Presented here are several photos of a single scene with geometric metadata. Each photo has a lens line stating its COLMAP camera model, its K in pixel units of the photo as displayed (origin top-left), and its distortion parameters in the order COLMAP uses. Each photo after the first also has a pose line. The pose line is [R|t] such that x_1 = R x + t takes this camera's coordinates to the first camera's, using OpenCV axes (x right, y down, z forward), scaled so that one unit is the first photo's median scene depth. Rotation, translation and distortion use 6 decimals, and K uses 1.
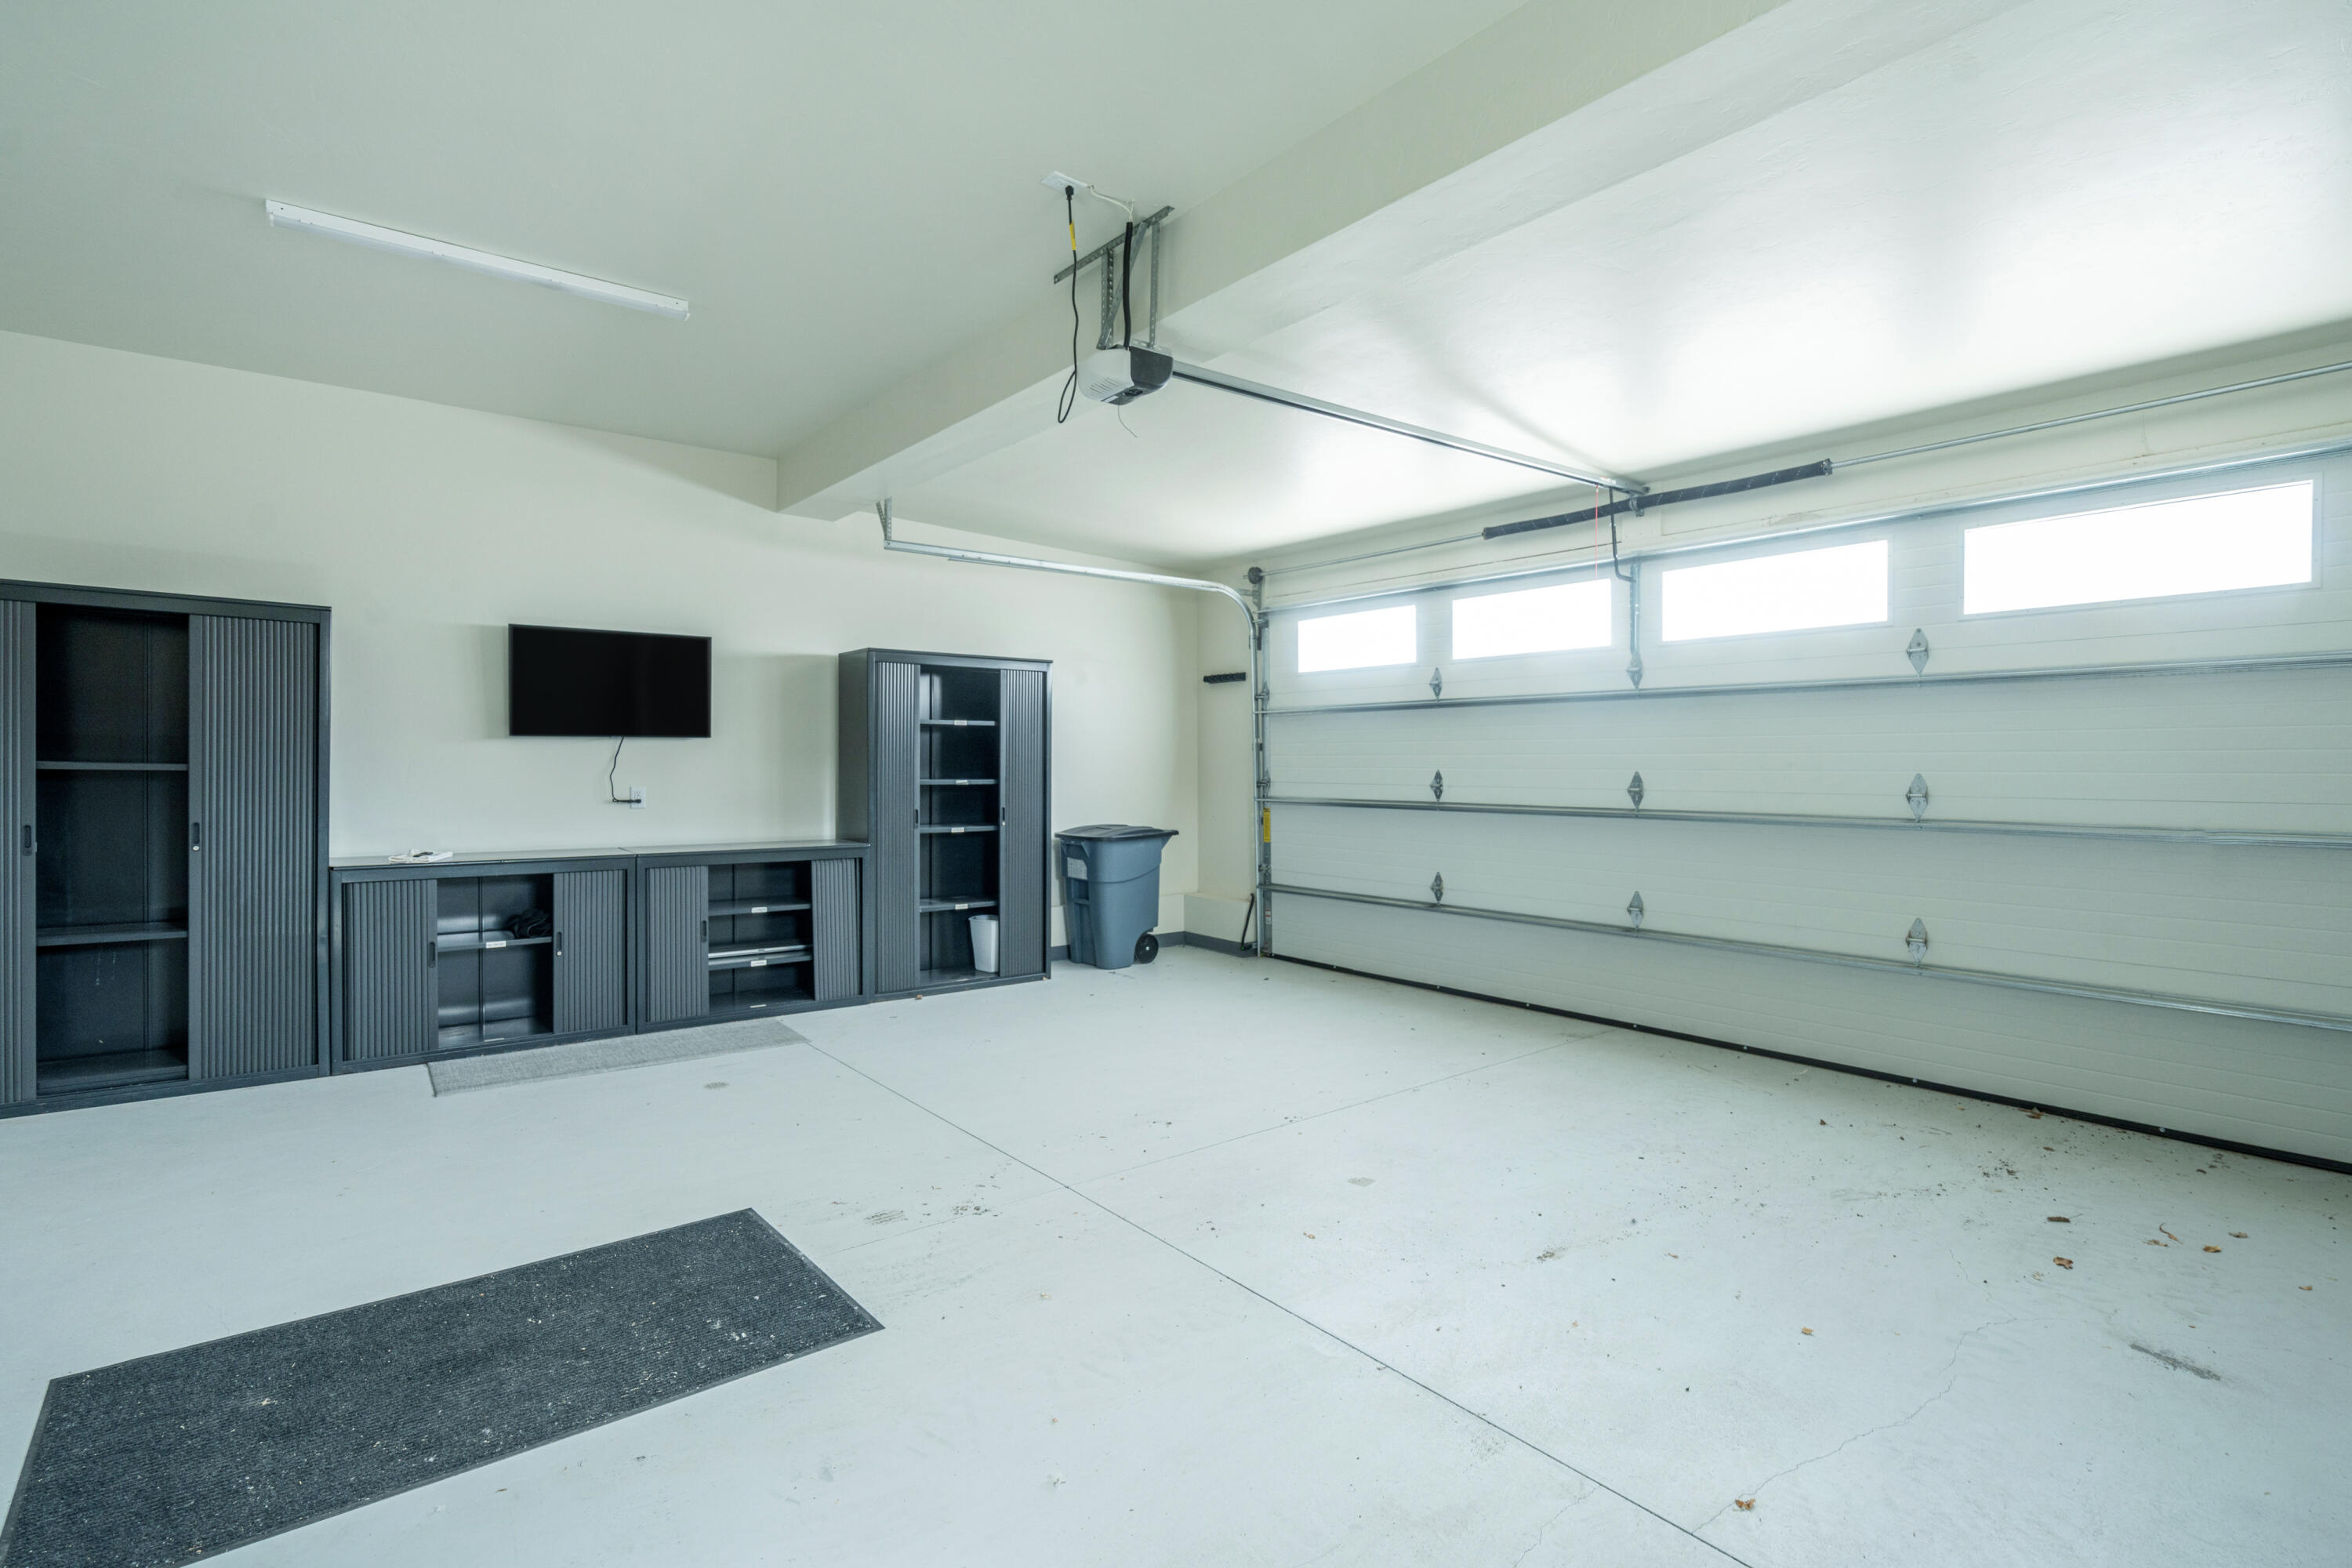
lens RADIAL K [[1102.1, 0, 1193.1], [0, 1102.1, 792.1], [0, 0, 1]] dist [-0.011139, 0.010391]
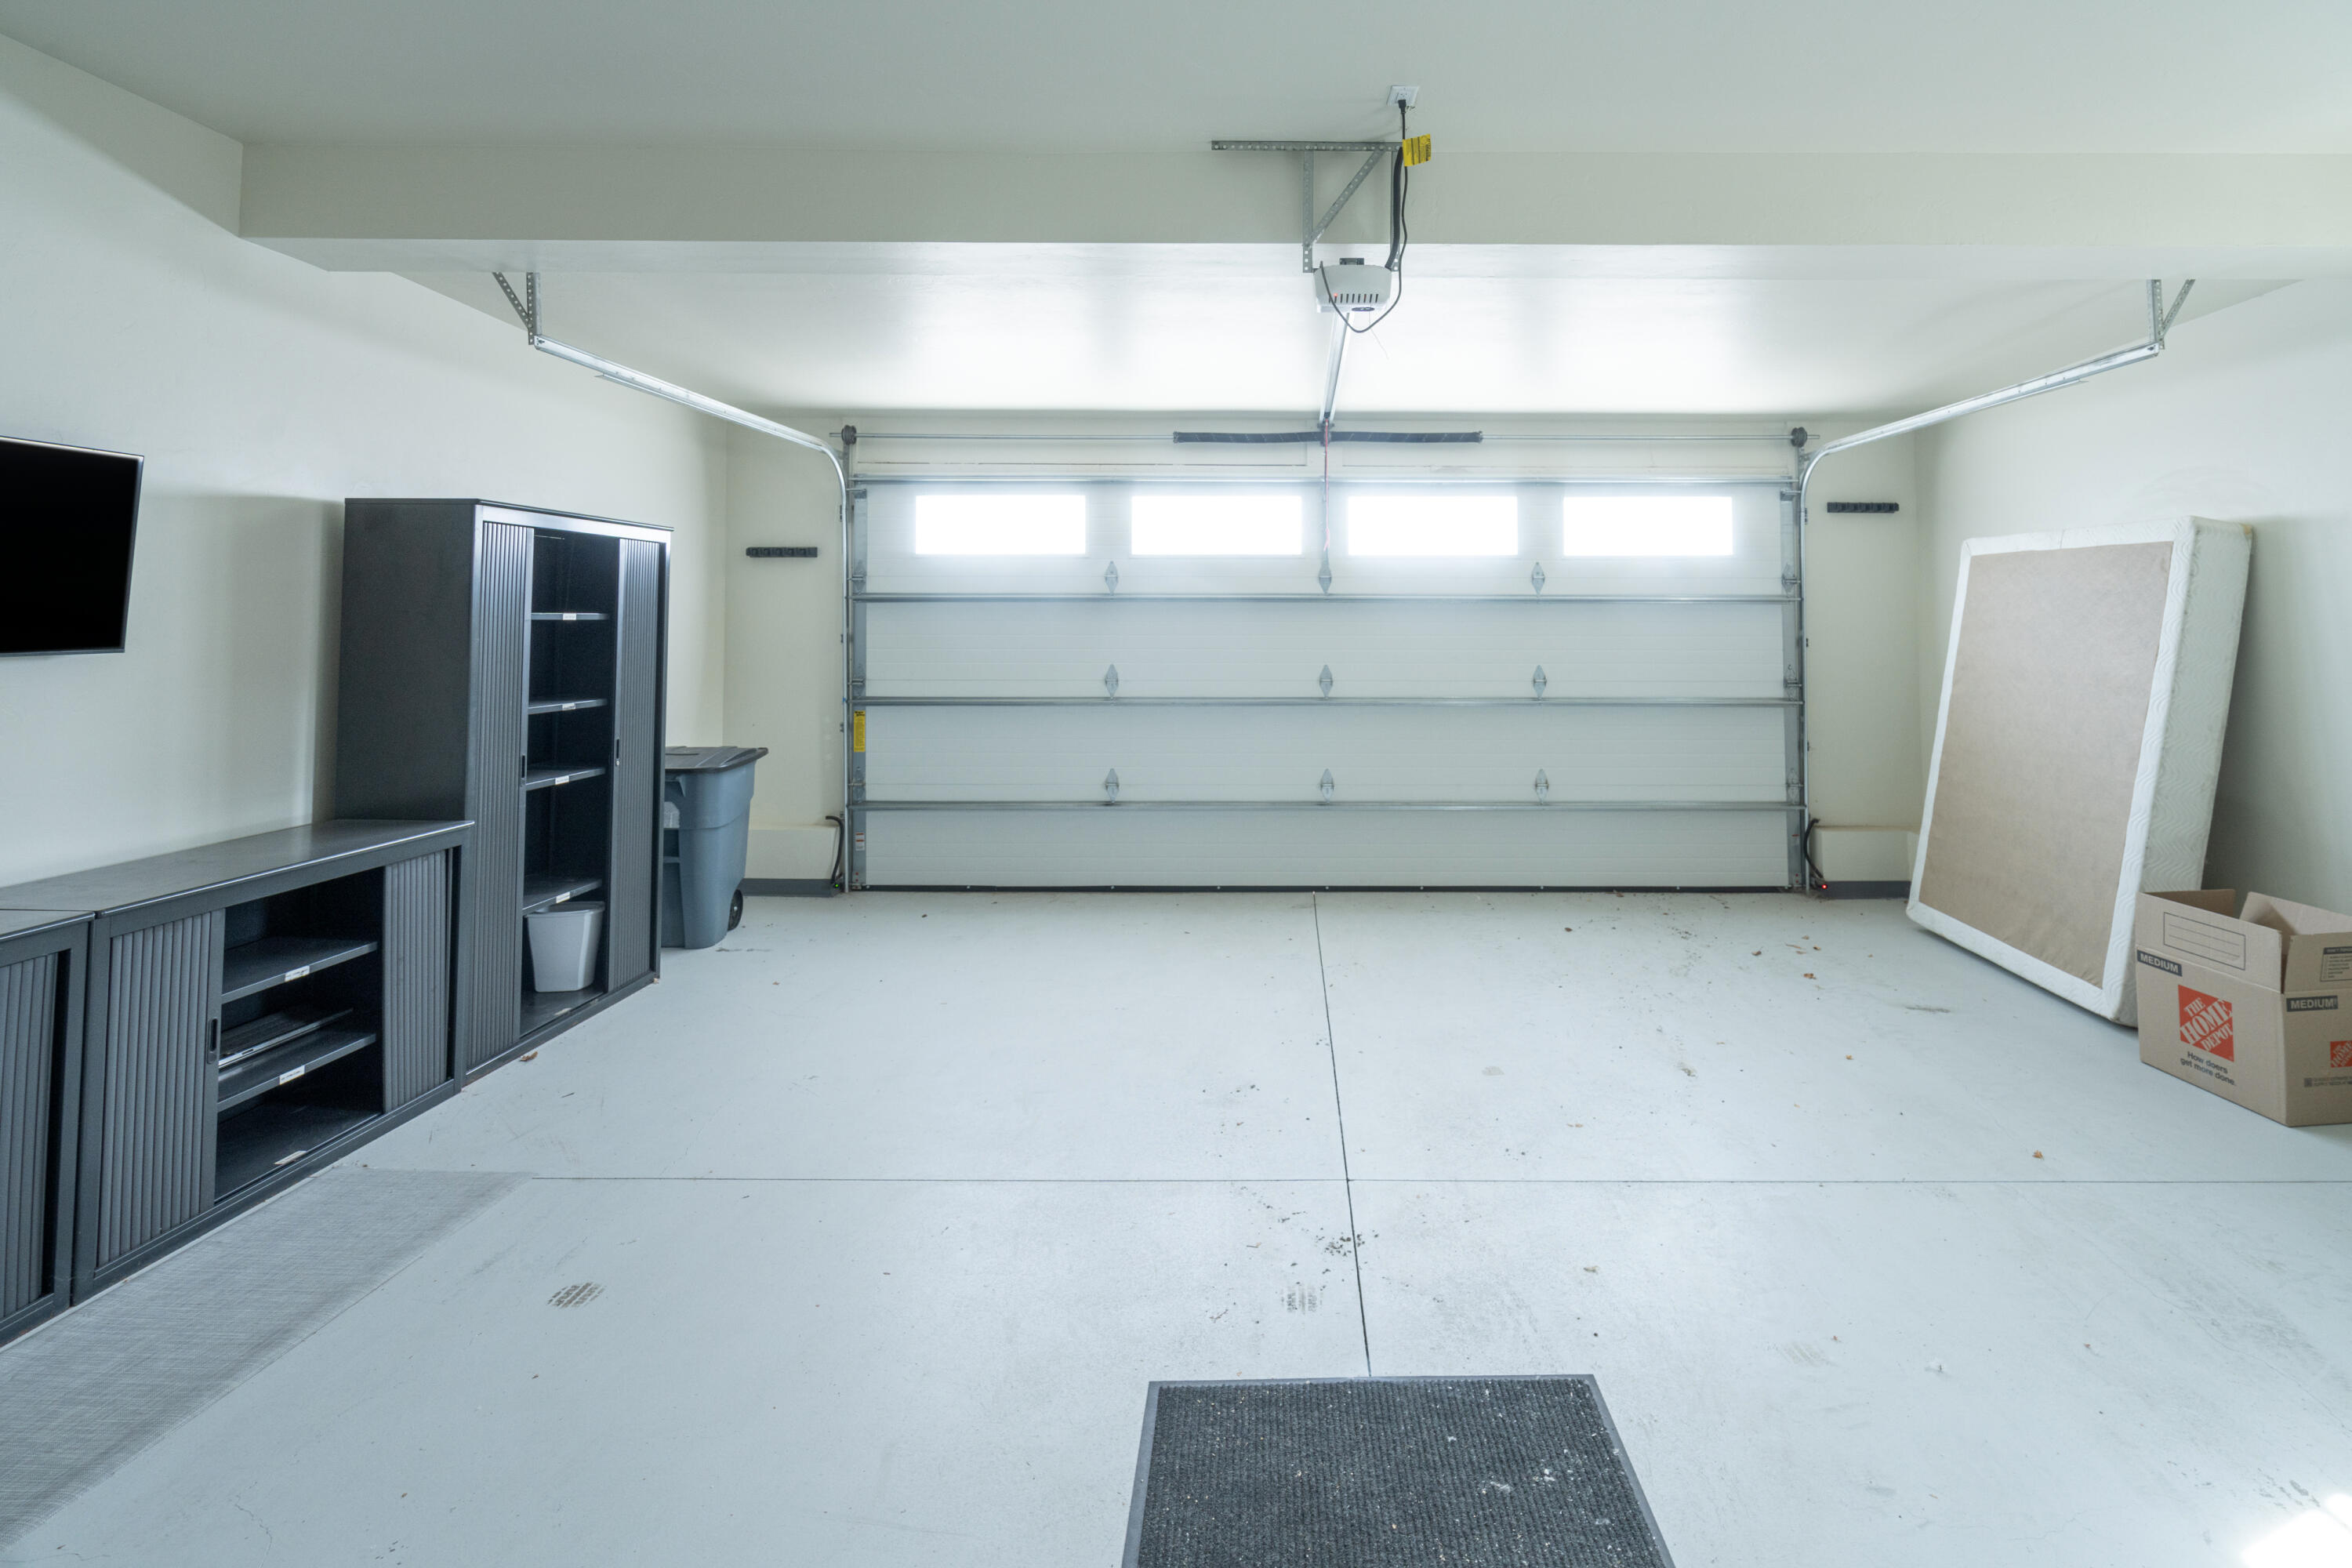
lens RADIAL K [[1167.0, 0, 1179.2], [0, 1167.0, 572.8], [0, 0, 1]] dist [-0.004003, -0.000258]
pose [[0.632314, 0.023200, 0.774364, -0.540940], [0.019636, 0.998750, -0.045957, -0.052081], [-0.774463, 0.044264, 0.631069, 0.282251]]
